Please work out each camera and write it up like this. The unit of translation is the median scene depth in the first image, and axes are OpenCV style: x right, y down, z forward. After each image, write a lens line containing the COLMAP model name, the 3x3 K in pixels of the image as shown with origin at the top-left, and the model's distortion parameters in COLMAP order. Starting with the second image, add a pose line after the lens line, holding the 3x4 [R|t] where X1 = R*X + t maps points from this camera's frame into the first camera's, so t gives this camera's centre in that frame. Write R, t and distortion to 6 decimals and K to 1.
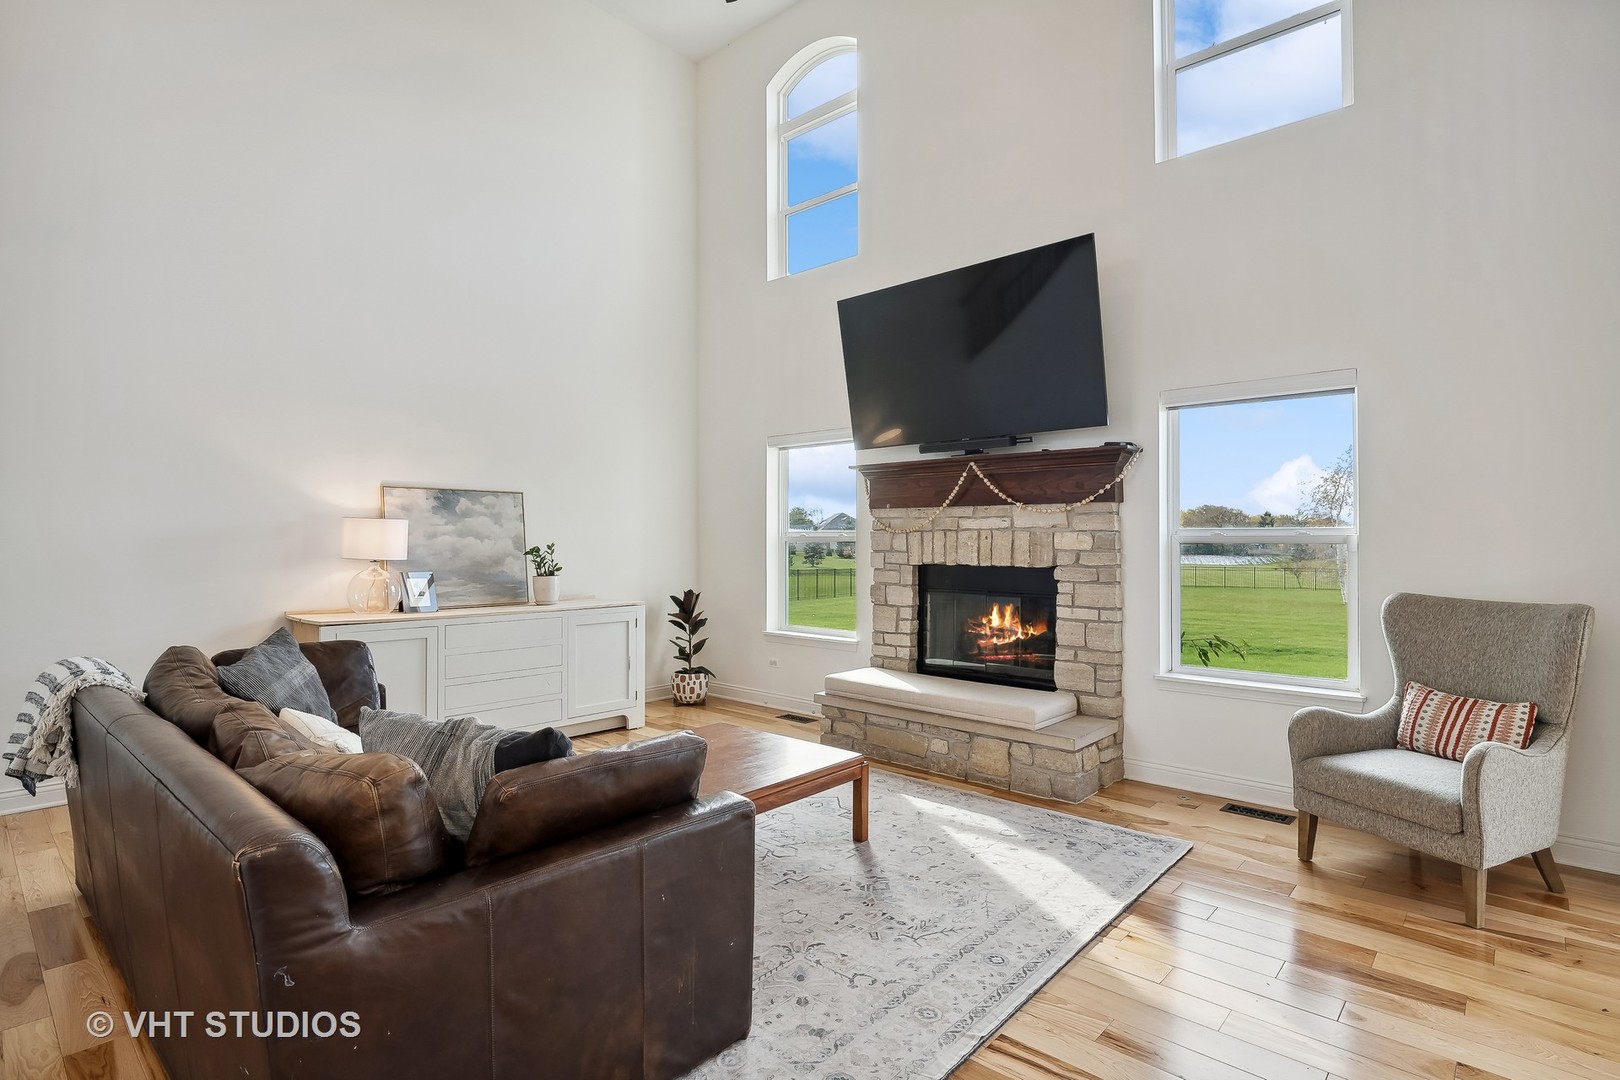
lens RADIAL K [[797.8, 0, 811.7], [0, 797.8, 524.1], [0, 0, 1]] dist [-0.015228, -0.002057]
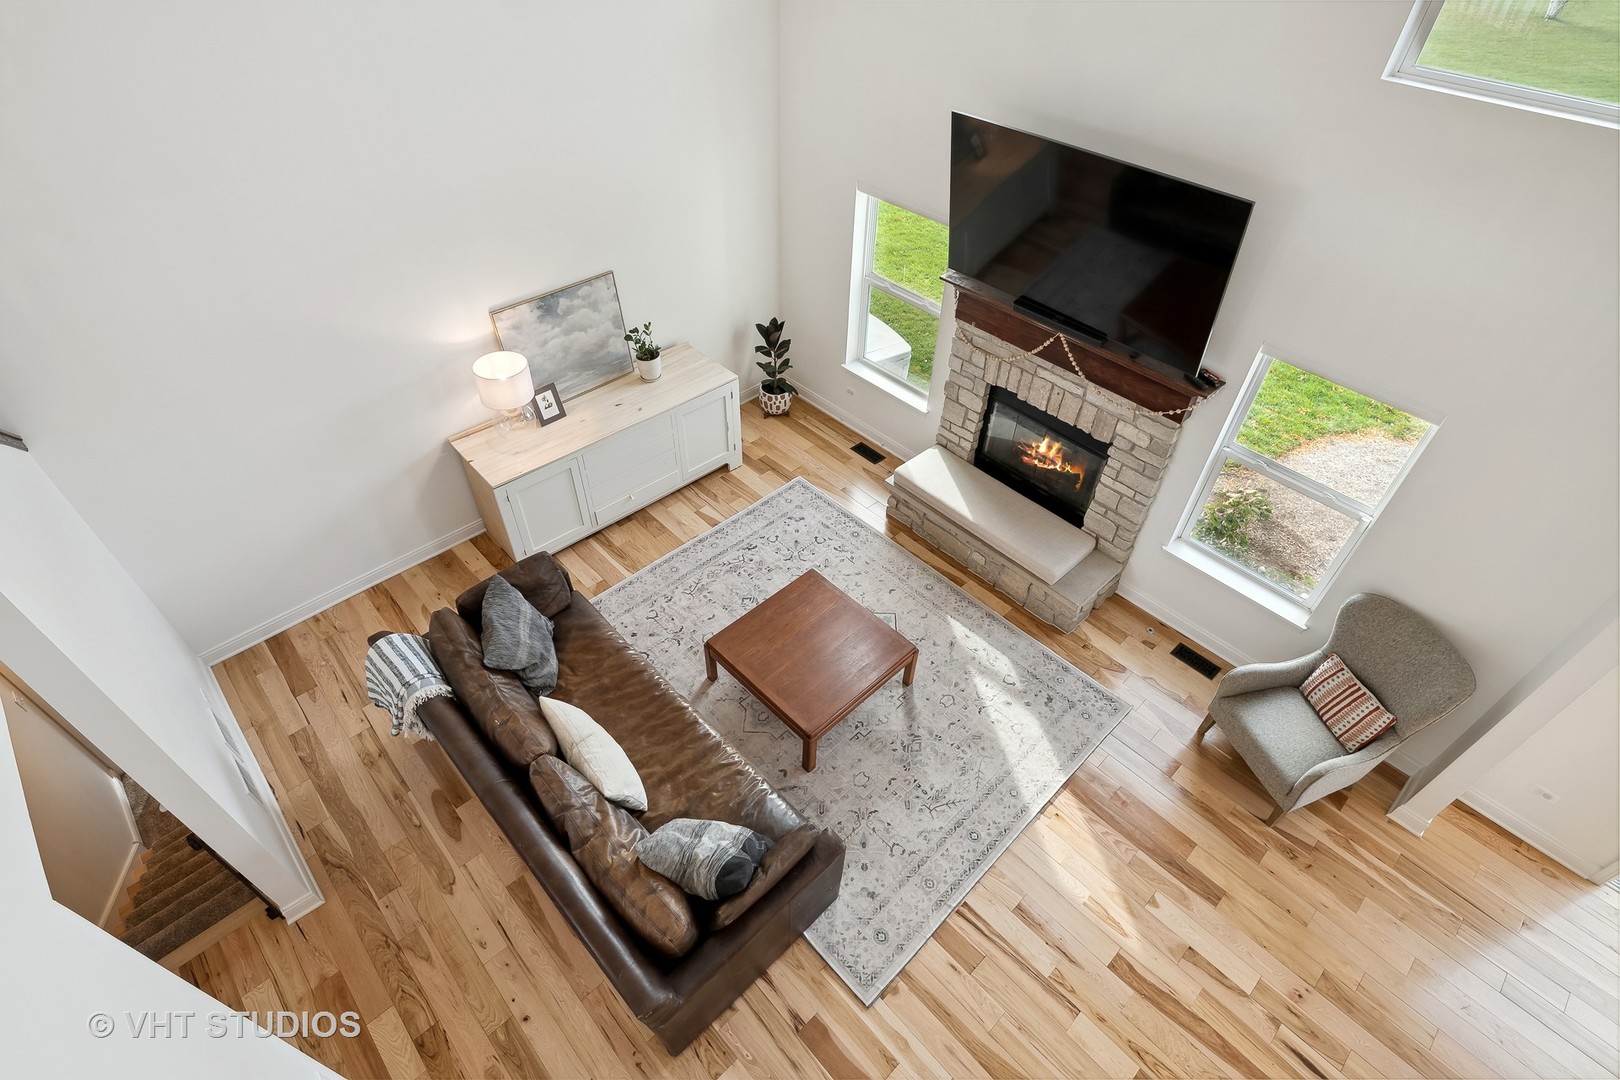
lens RADIAL K [[797.8, 0, 811.2], [0, 797.8, 524.2], [0, 0, 1]] dist [-0.015228, -0.002057]
pose [[0.996469, 0.072682, -0.042033, -0.054610], [-0.023192, 0.719420, 0.694188, -0.602188], [0.080694, -0.690762, 0.718566, 0.086350]]
